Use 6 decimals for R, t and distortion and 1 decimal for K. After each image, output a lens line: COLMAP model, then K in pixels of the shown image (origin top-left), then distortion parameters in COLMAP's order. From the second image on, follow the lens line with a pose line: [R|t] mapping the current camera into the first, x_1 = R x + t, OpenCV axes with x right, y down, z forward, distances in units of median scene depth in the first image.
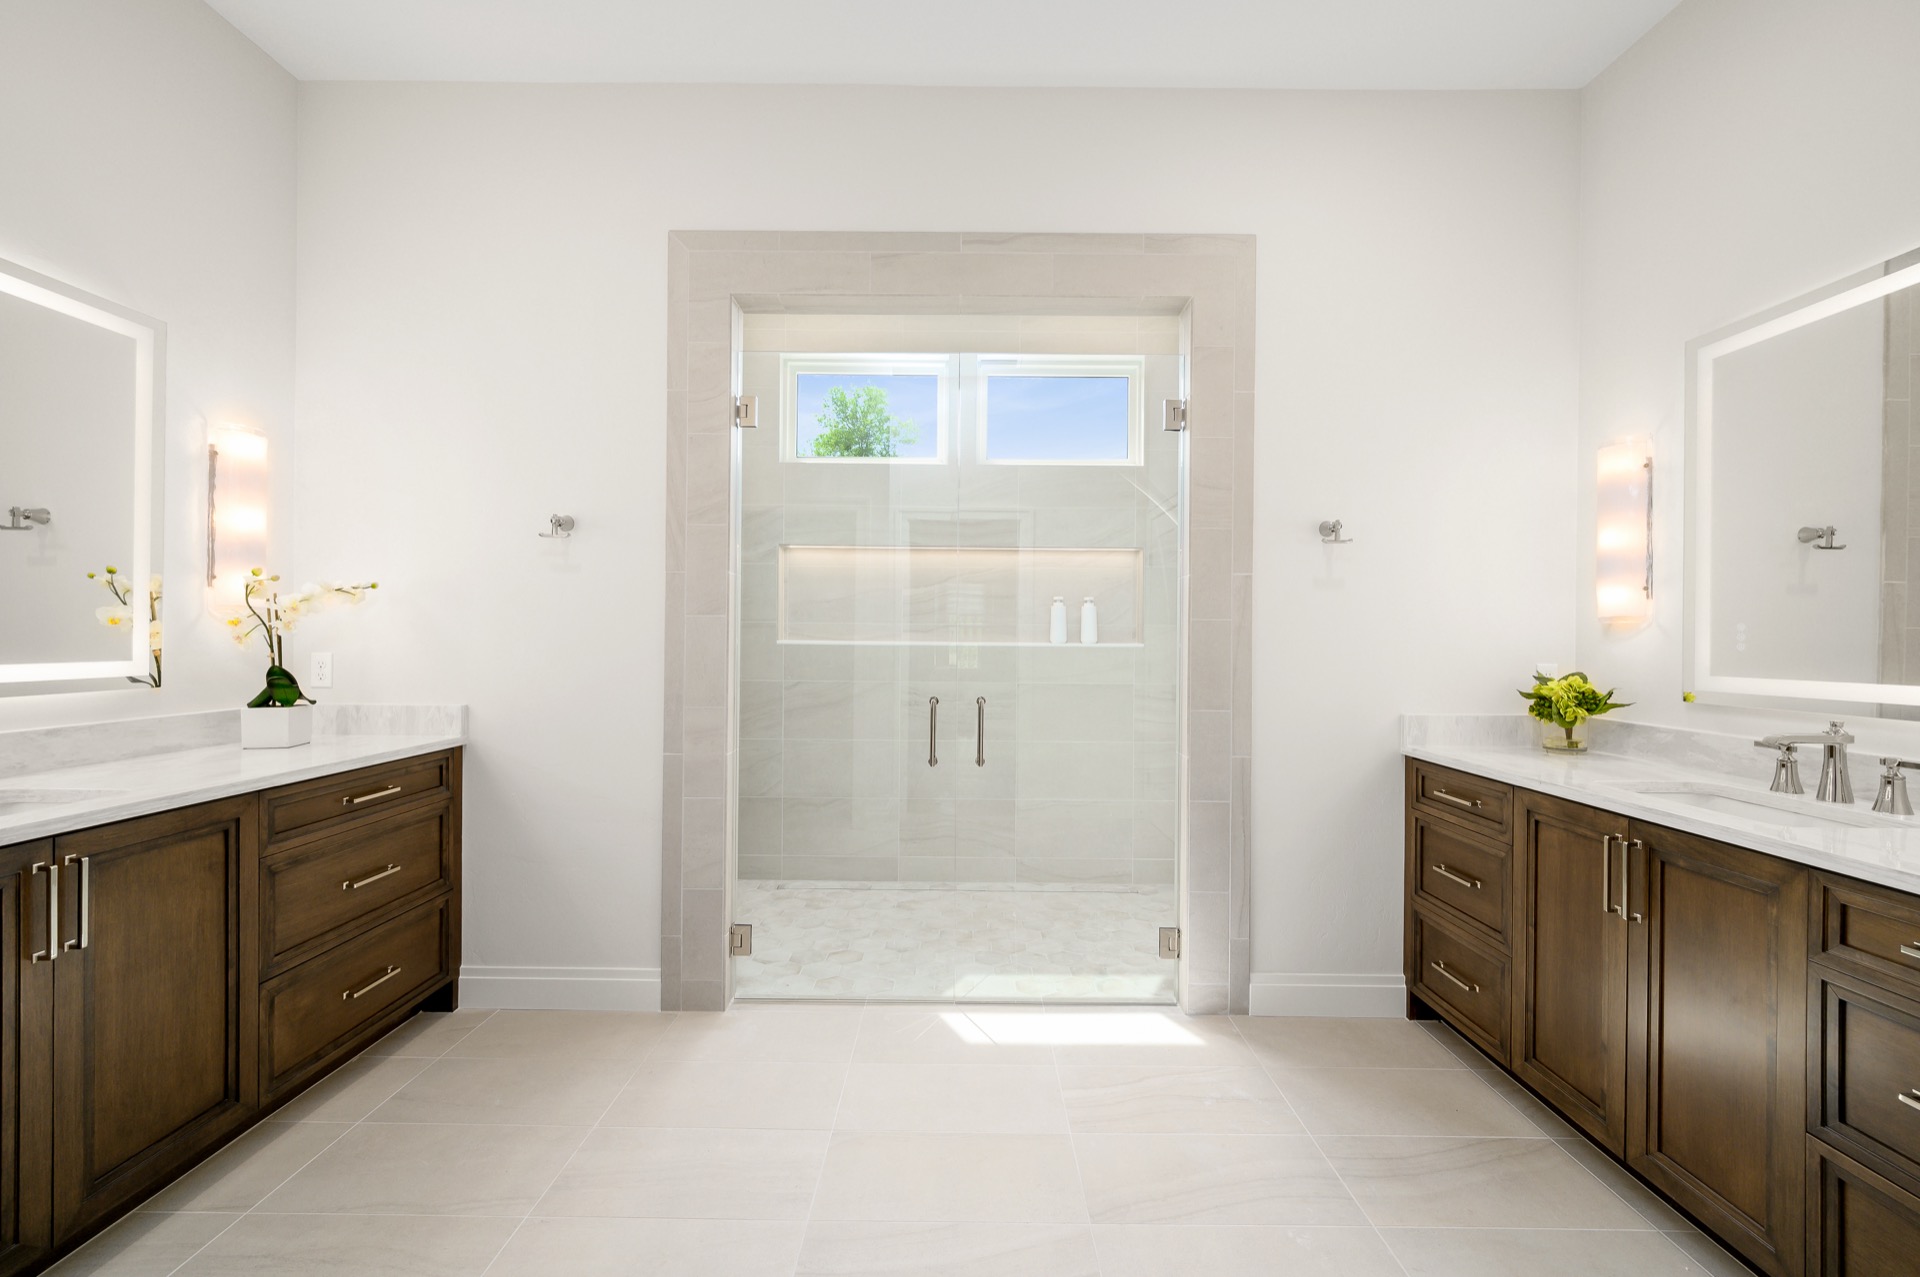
lens RADIAL K [[777.6, 0, 959.0], [0, 777.6, 642.4], [0, 0, 1]] dist [-0.001288, -0.000545]
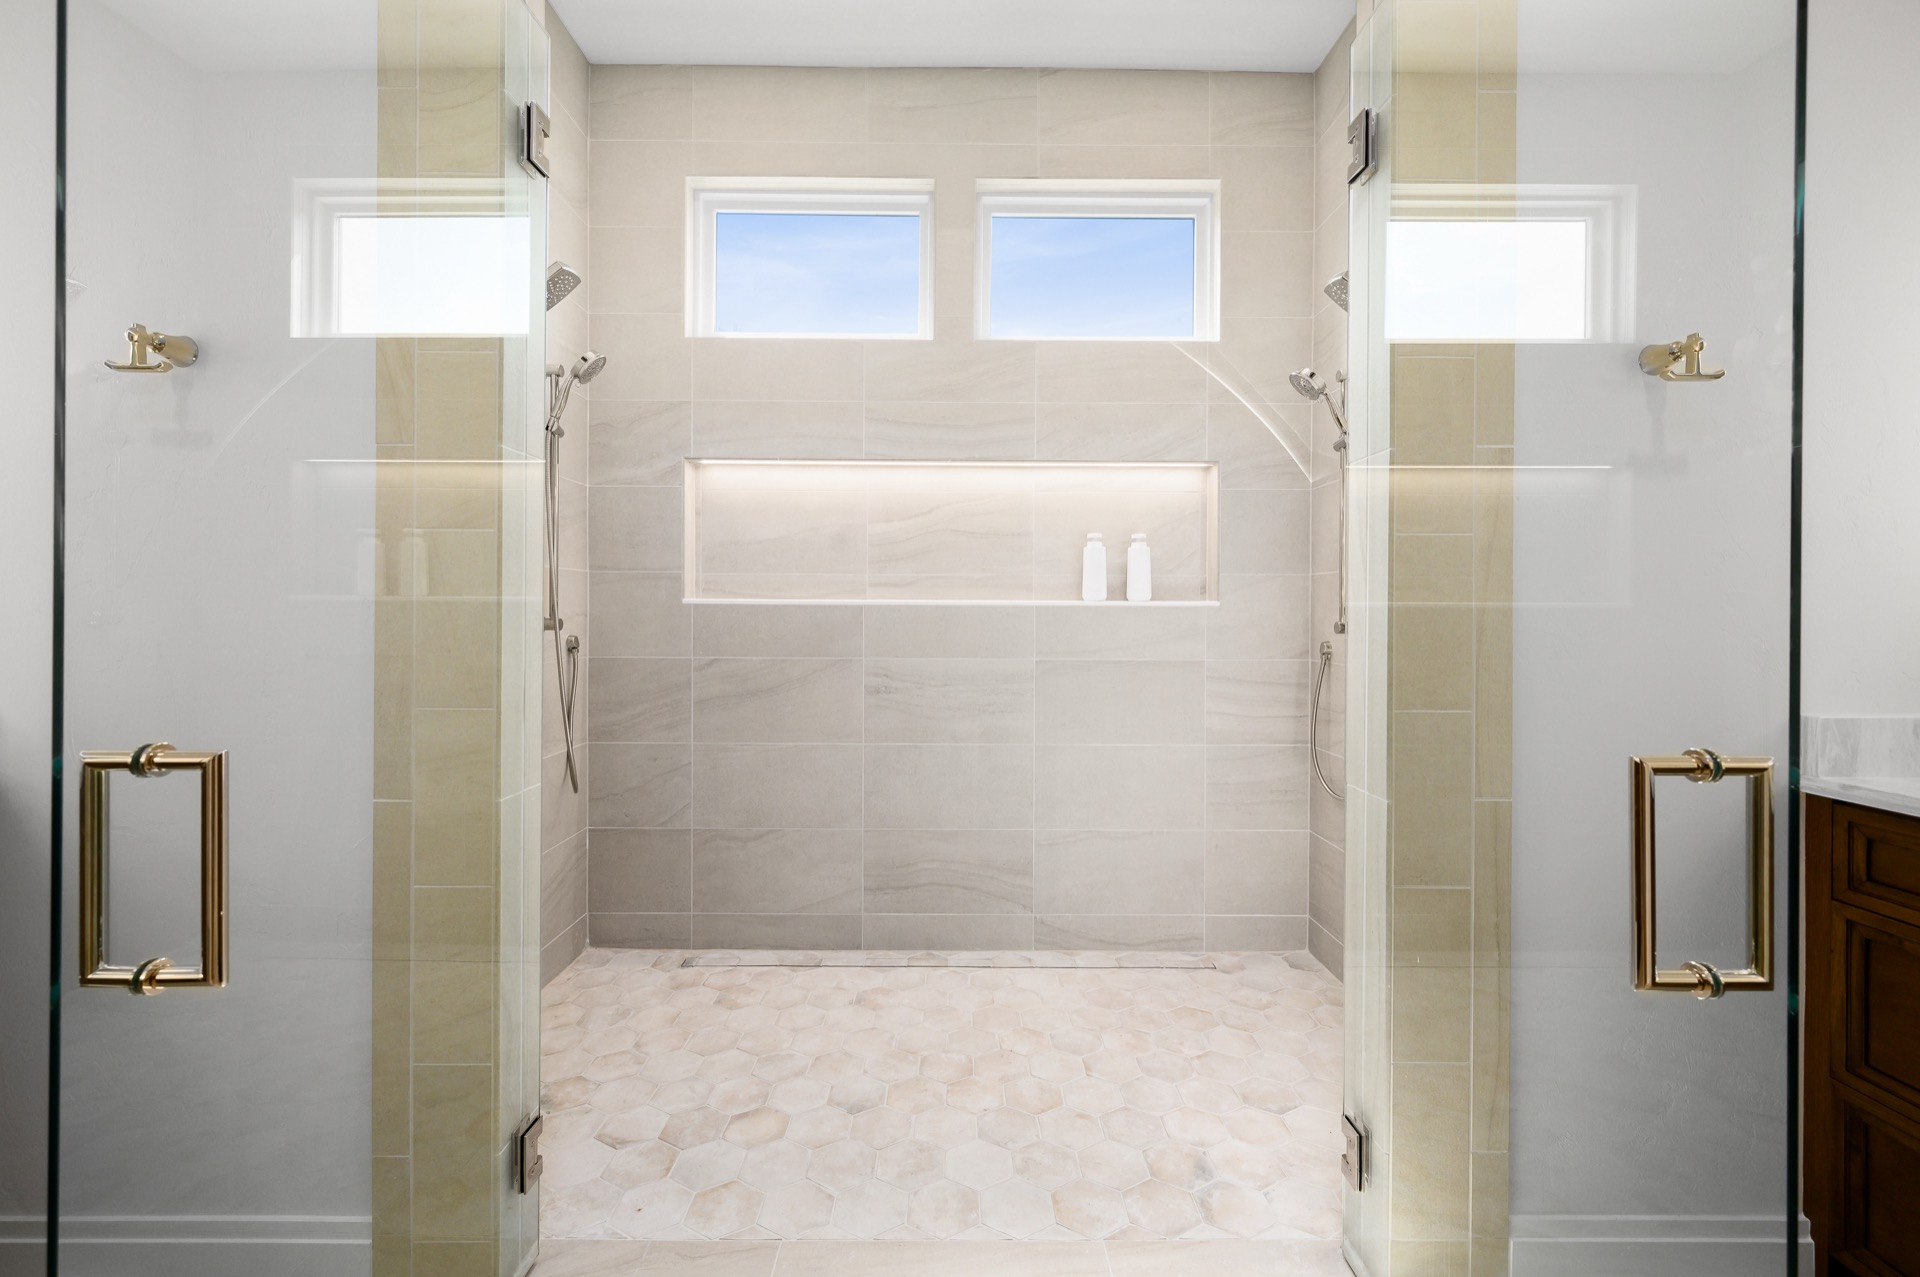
lens RADIAL K [[777.6, 0, 959.7], [0, 777.6, 616.5], [0, 0, 1]] dist [-0.001288, -0.000545]
pose [[0.999937, -0.003592, 0.010636, 0.001817], [0.003631, 0.999987, -0.003640, 0.025465], [-0.010623, 0.003678, 0.999937, 0.481936]]
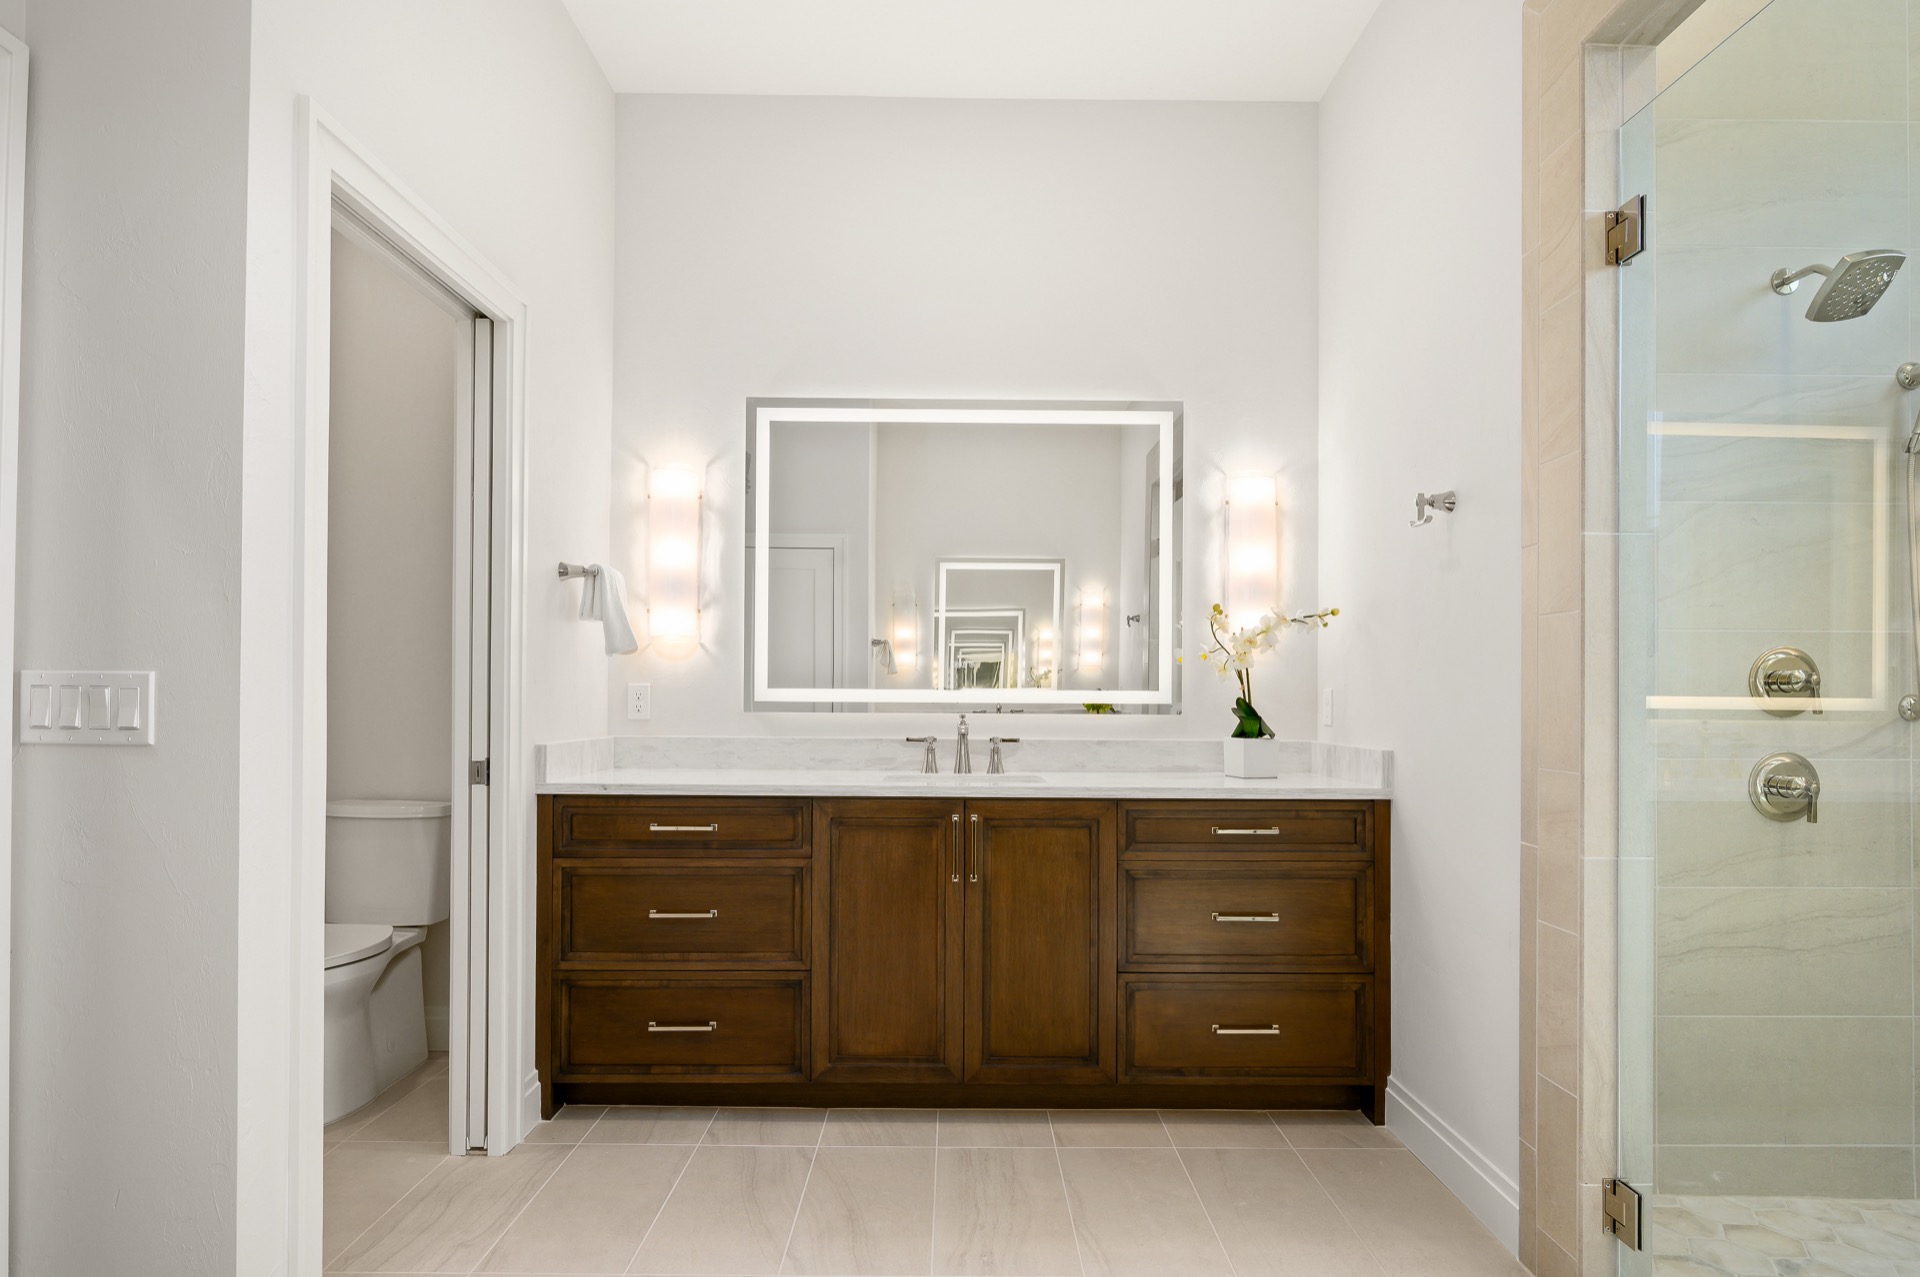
lens RADIAL K [[1082.0, 0, 944.6], [0, 1082.0, 687.1], [0, 0, 1]] dist [-0.001904, 0.002531]
pose [[-0.006532, -0.018734, -0.999803, 0.488585], [-0.016732, 0.999687, -0.018623, 0.043506], [0.999839, 0.016607, -0.006843, 0.543290]]
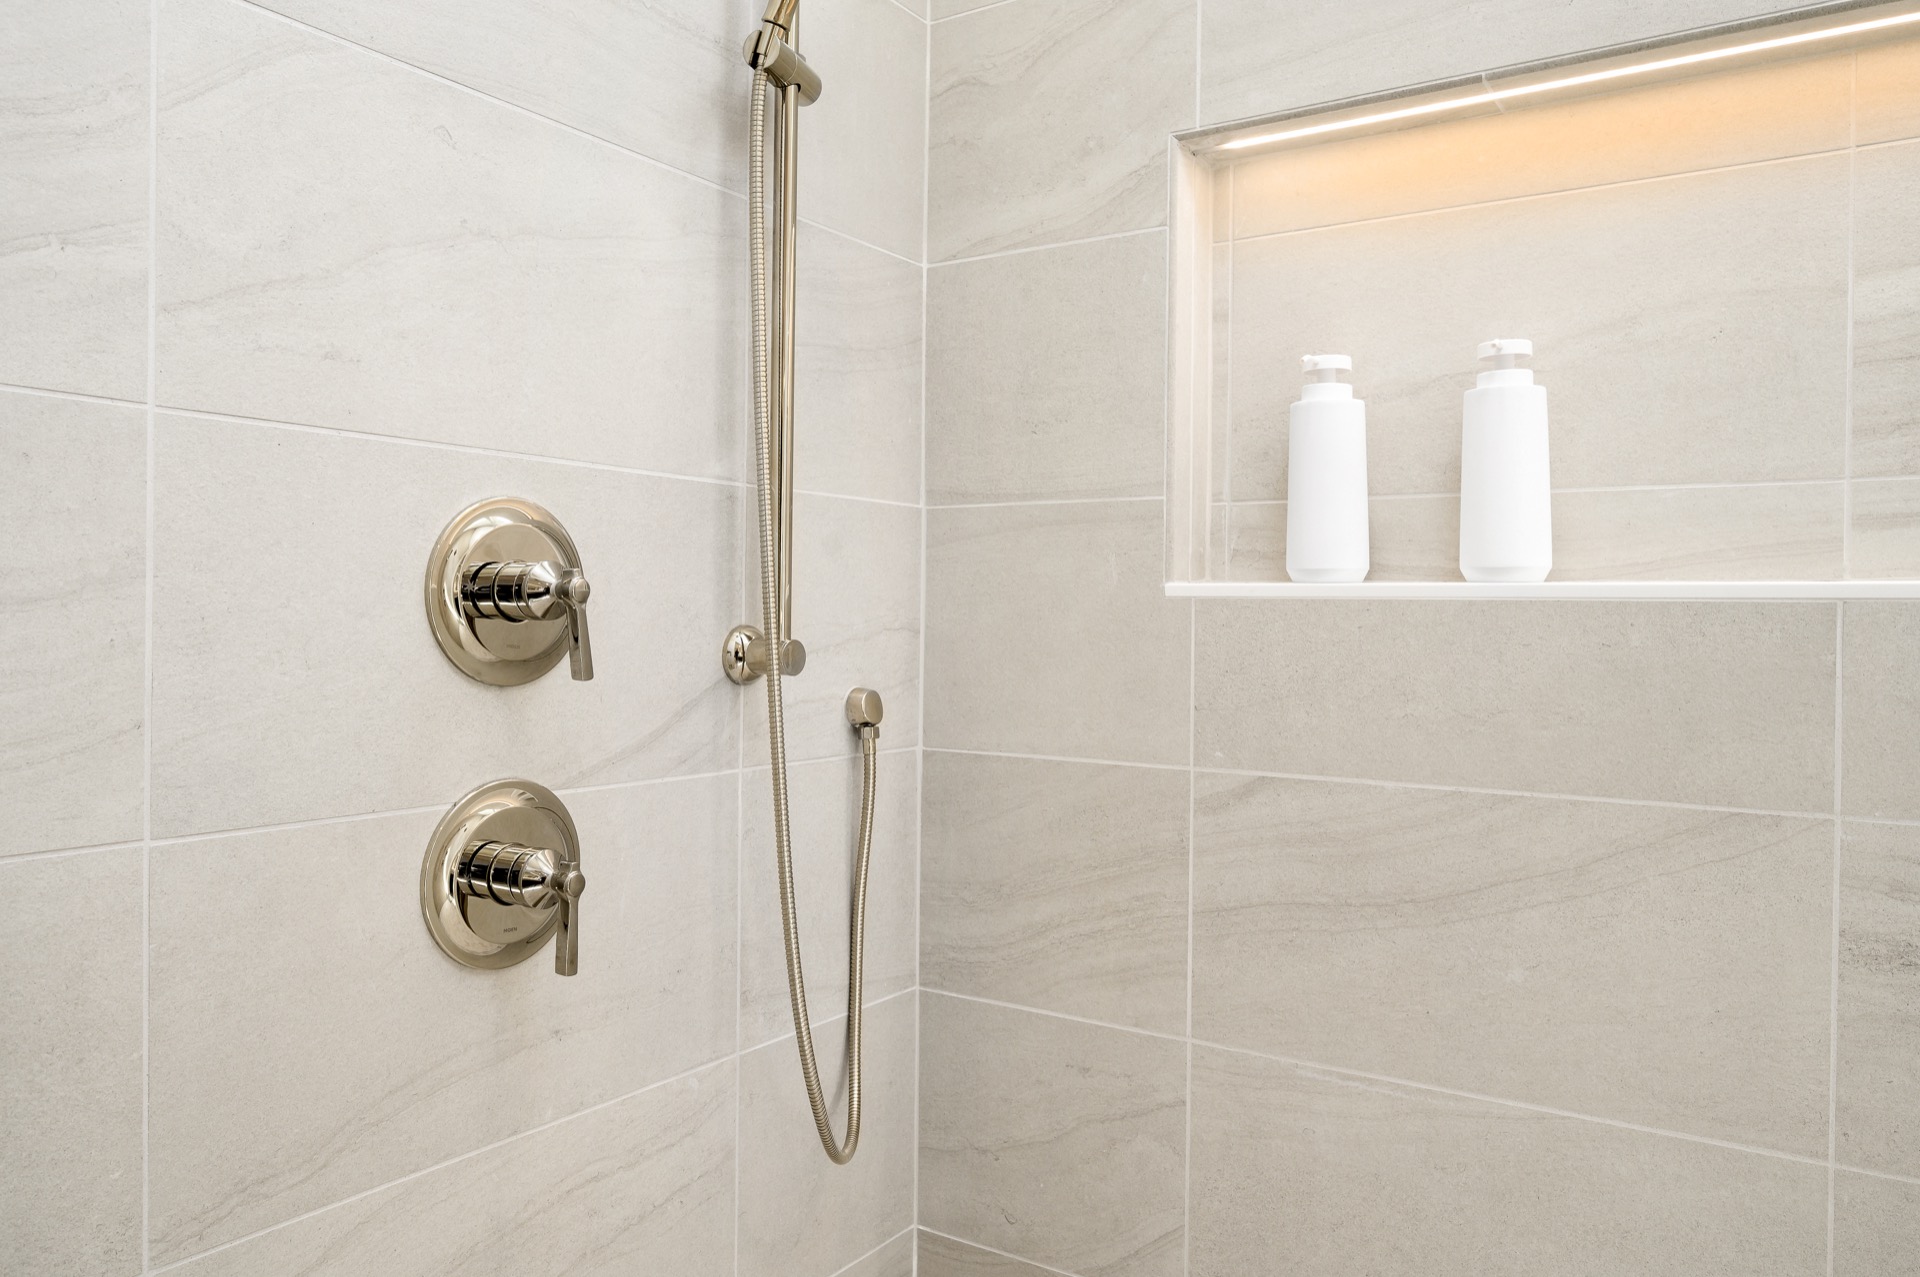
lens RADIAL K [[1342.8, 0, 969.5], [0, 1342.8, 628.1], [0, 0, 1]] dist [0.000412, 0.001596]
pose [[0.836862, 0.004325, -0.547397, -0.114288], [-0.011513, 0.999887, -0.009700, 0.022787], [0.547293, 0.014420, 0.836817, 1.000528]]
